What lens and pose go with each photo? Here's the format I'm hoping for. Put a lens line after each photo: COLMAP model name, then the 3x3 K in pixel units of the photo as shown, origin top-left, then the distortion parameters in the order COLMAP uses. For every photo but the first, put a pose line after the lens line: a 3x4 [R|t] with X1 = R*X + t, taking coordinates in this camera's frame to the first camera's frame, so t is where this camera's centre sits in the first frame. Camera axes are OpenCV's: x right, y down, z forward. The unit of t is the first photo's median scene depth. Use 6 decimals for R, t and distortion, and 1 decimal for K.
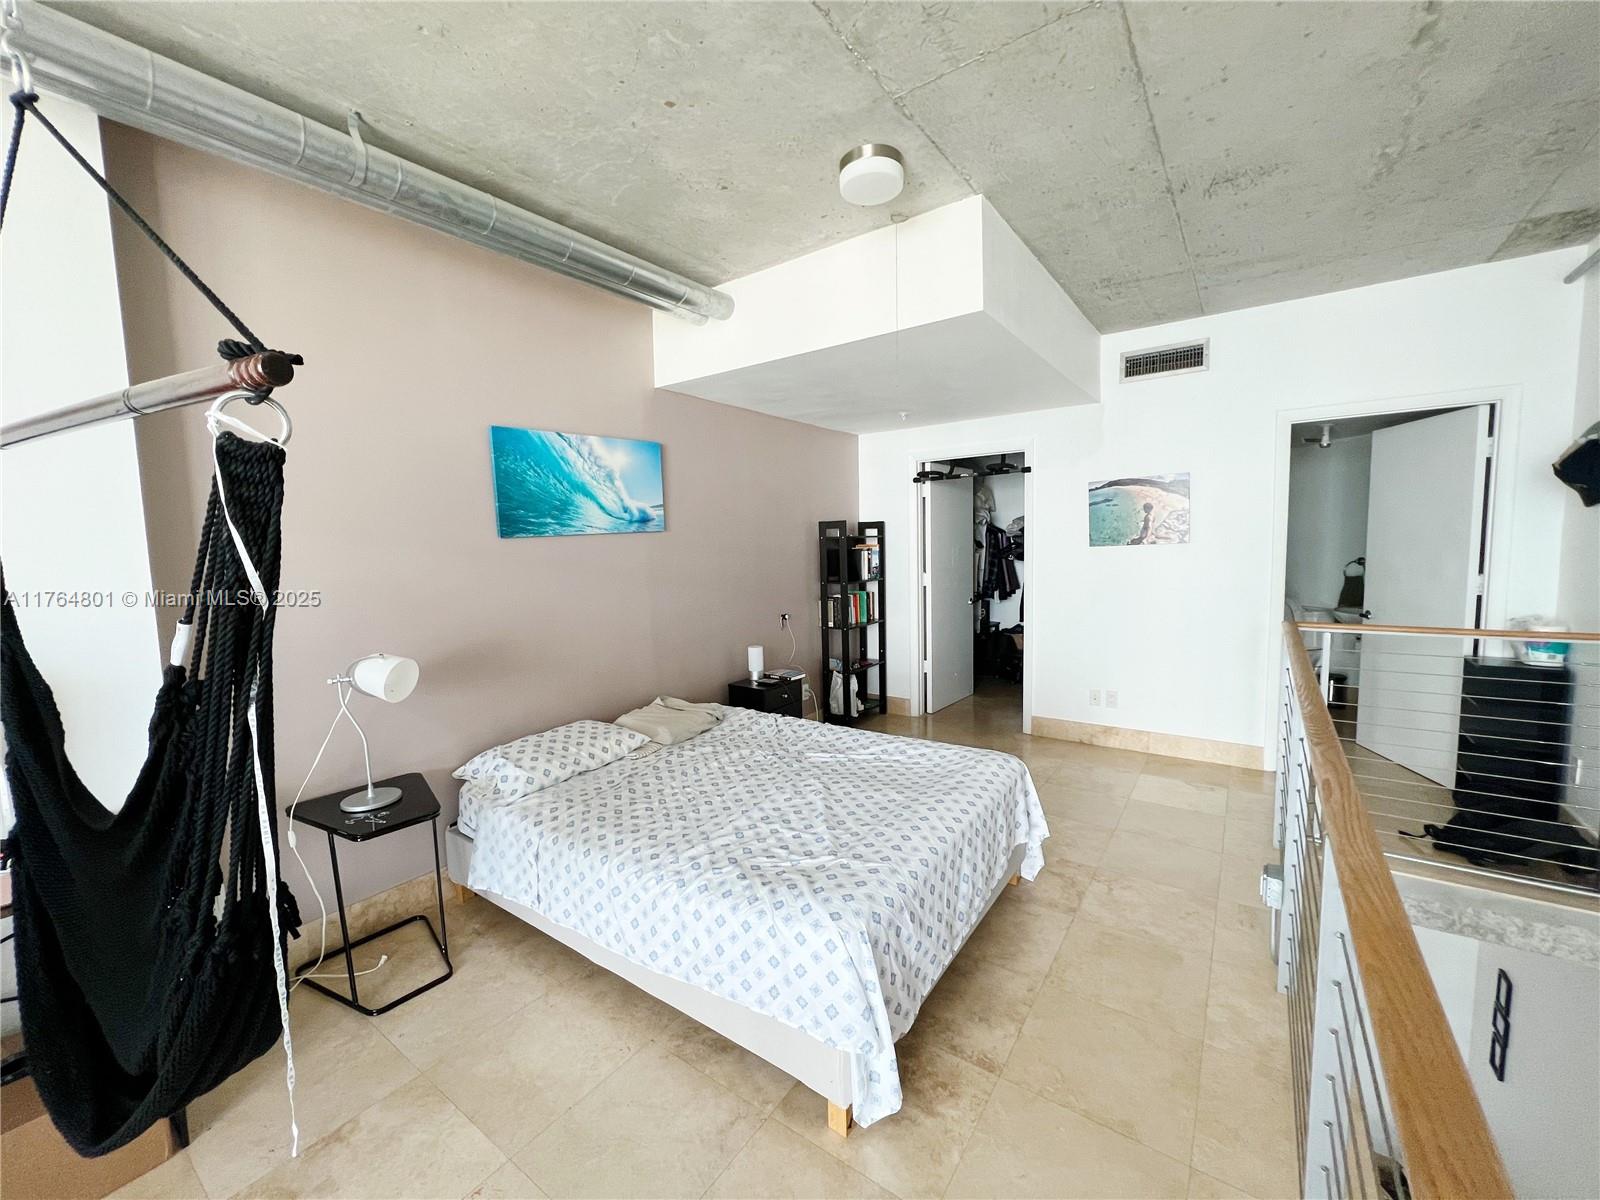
lens RADIAL K [[648.3, 0, 801.8], [0, 648.3, 597.9], [0, 0, 1]] dist [-0.003496, 0.000731]
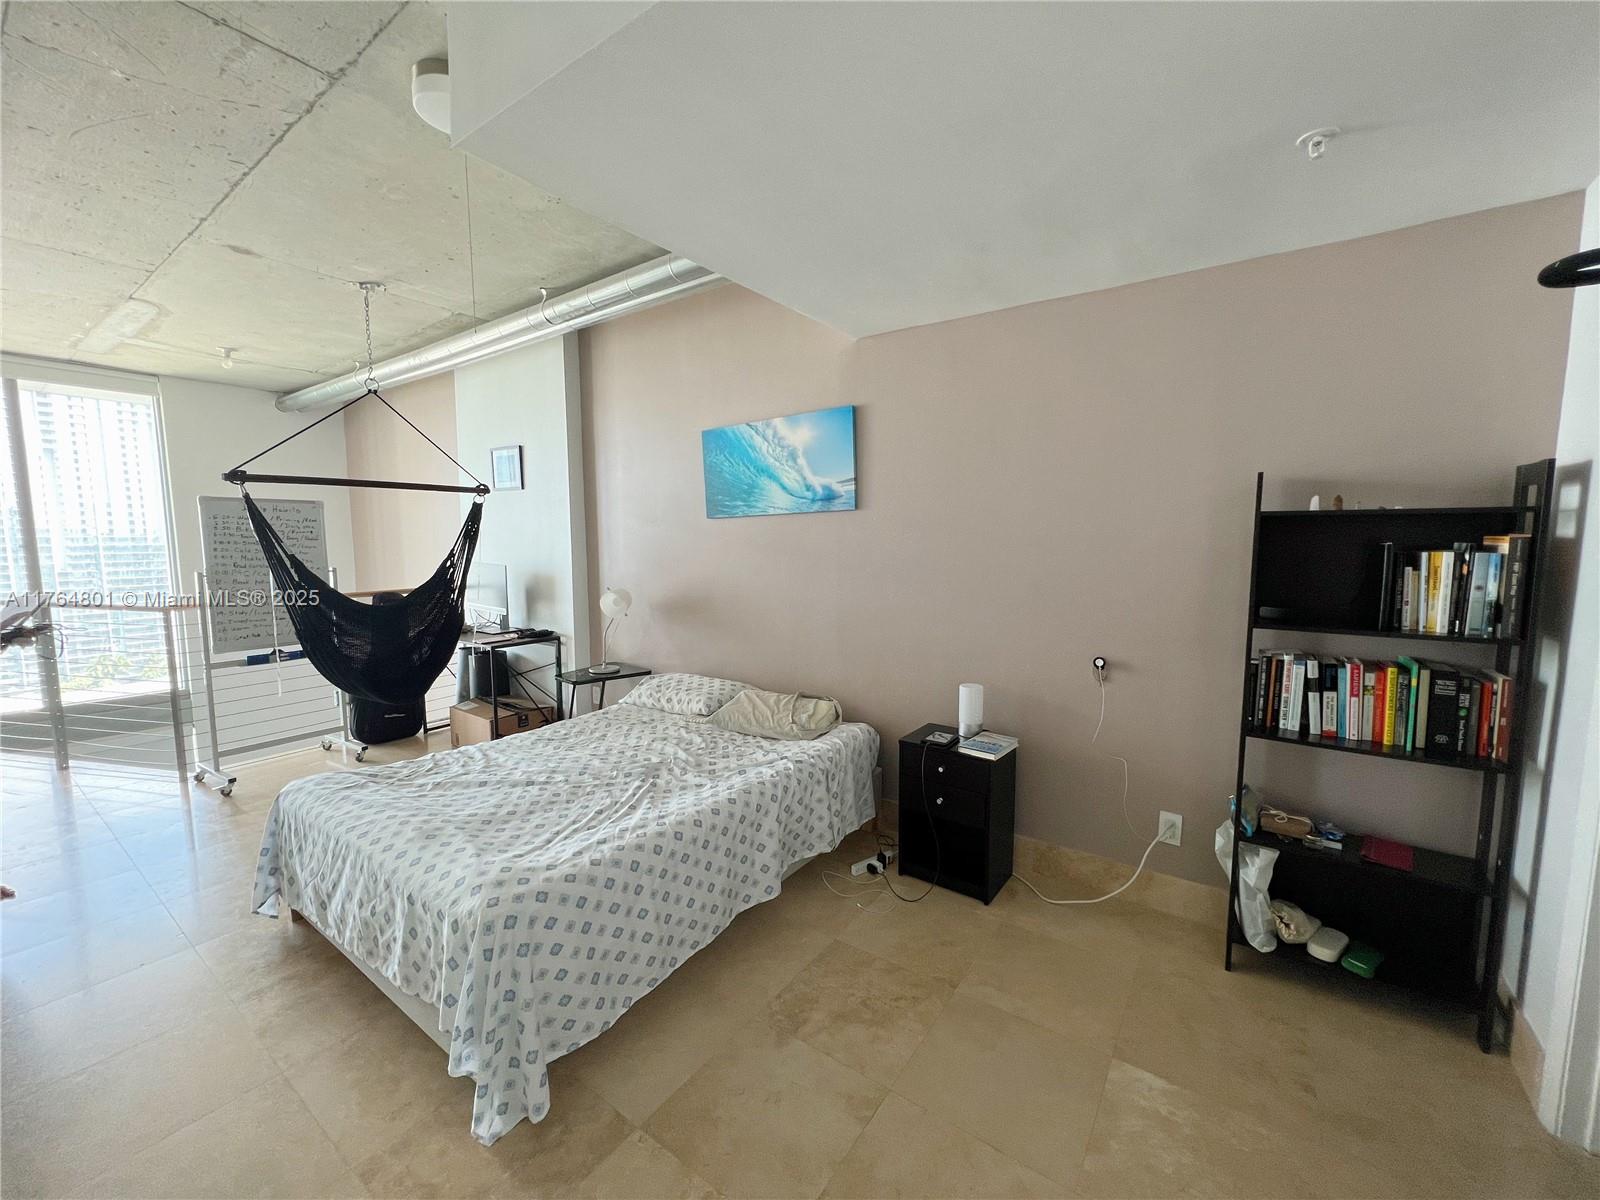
lens RADIAL K [[648.3, 0, 799.3], [0, 648.3, 600.8], [0, 0, 1]] dist [-0.003496, 0.000731]
pose [[-0.012801, 0.118268, -0.992899, 0.703182], [-0.092786, 0.988556, 0.118947, -0.086912], [0.995604, 0.093649, -0.001681, 1.030267]]
